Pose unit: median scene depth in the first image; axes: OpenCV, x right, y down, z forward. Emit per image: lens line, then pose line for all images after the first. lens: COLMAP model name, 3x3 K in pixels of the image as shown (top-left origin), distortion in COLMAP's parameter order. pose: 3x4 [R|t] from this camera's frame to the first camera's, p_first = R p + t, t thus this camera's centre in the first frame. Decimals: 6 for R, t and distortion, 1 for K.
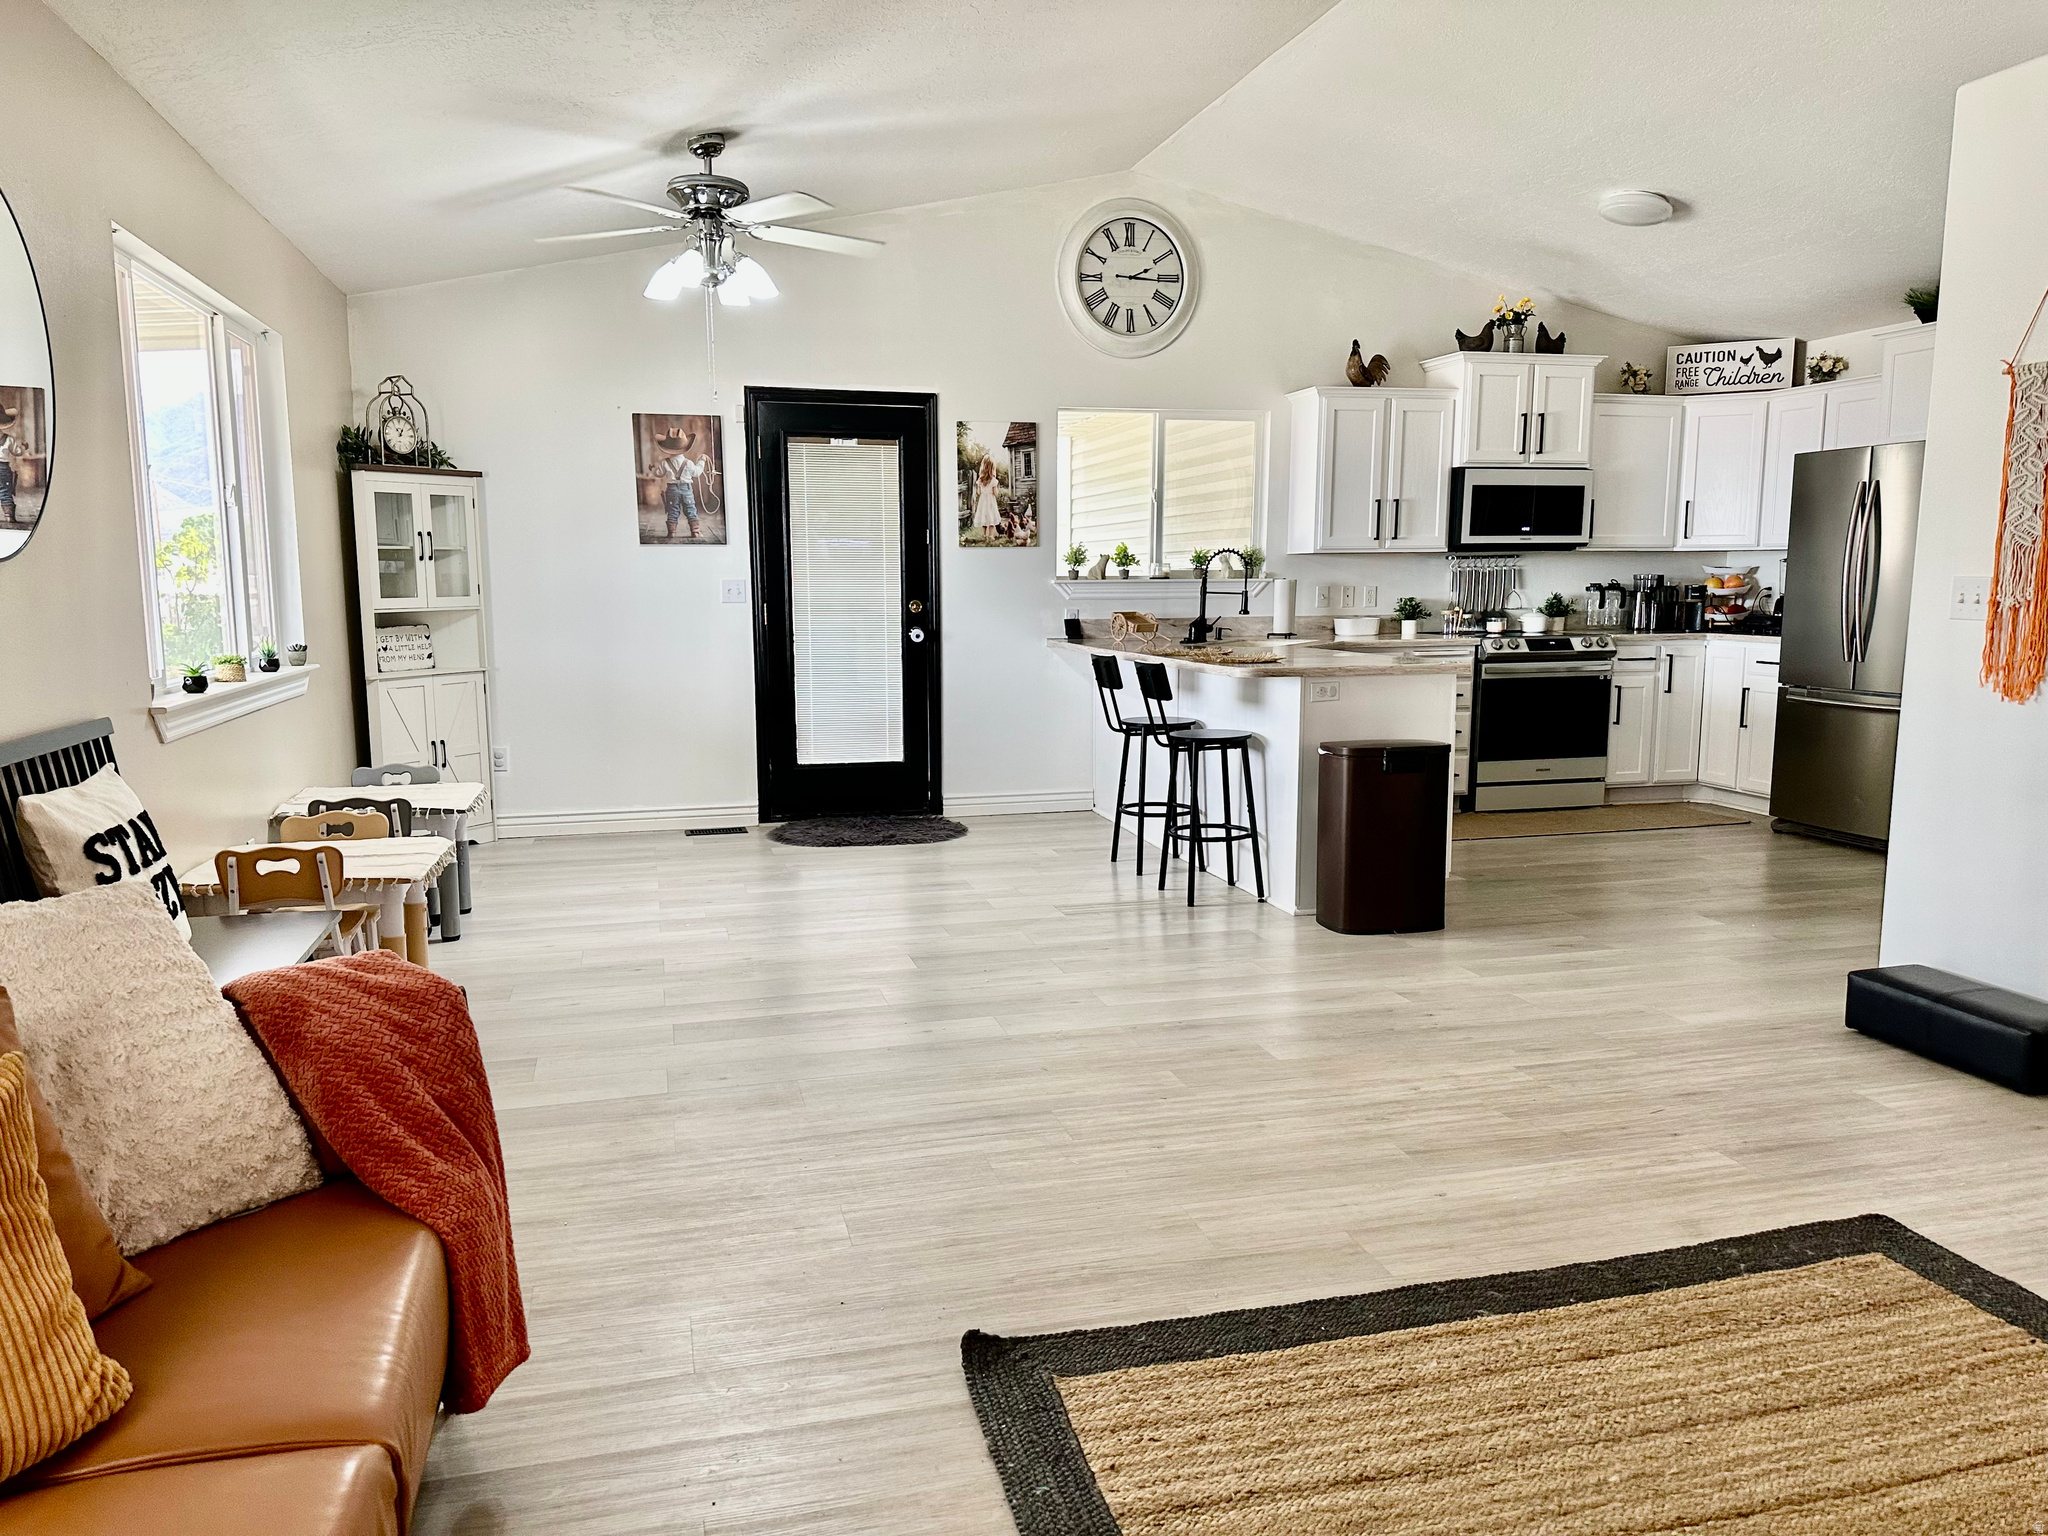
lens RADIAL K [[1434.7, 0, 1021.4], [0, 1434.7, 779.7], [0, 0, 1]] dist [0.154766, -0.296331]
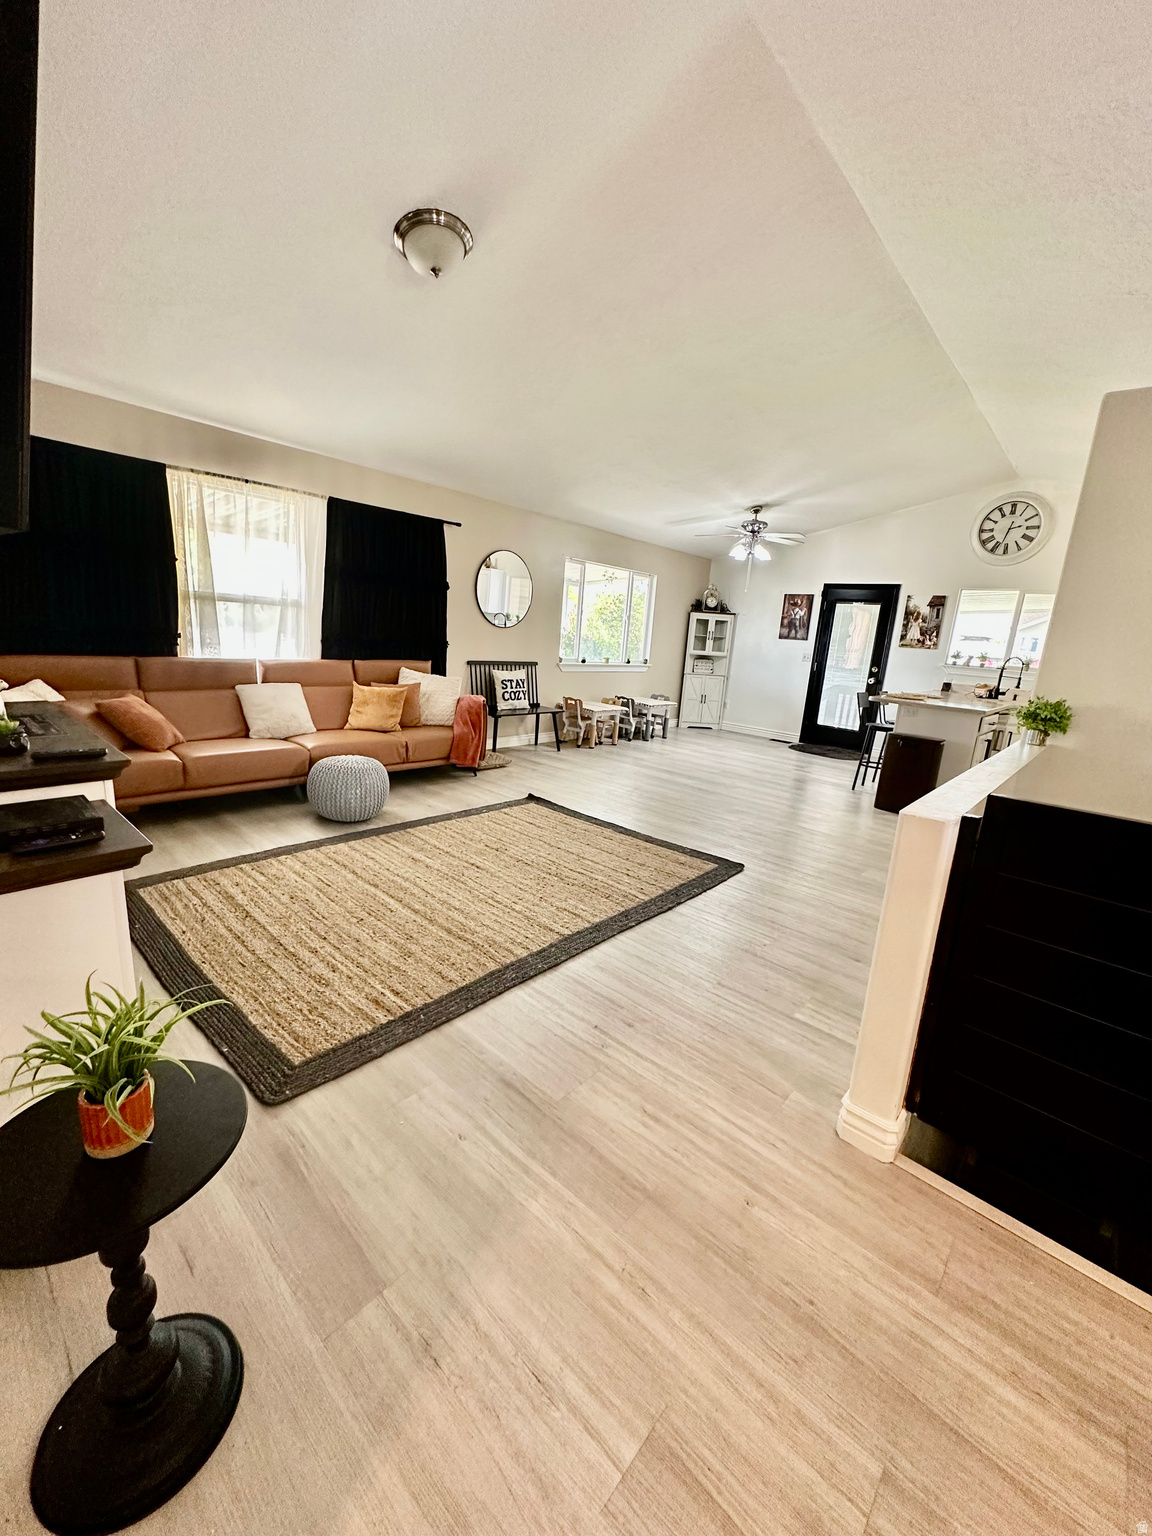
lens RADIAL K [[610.3, 0, 578.6], [0, 610.3, 770.4], [0, 0, 1]] dist [-0.001011, 0.000455]
pose [[0.546949, 0.228919, -0.805260, 0.520434], [-0.191631, 0.970584, 0.145758, -0.005924], [0.814938, 0.074591, 0.574727, -0.015054]]
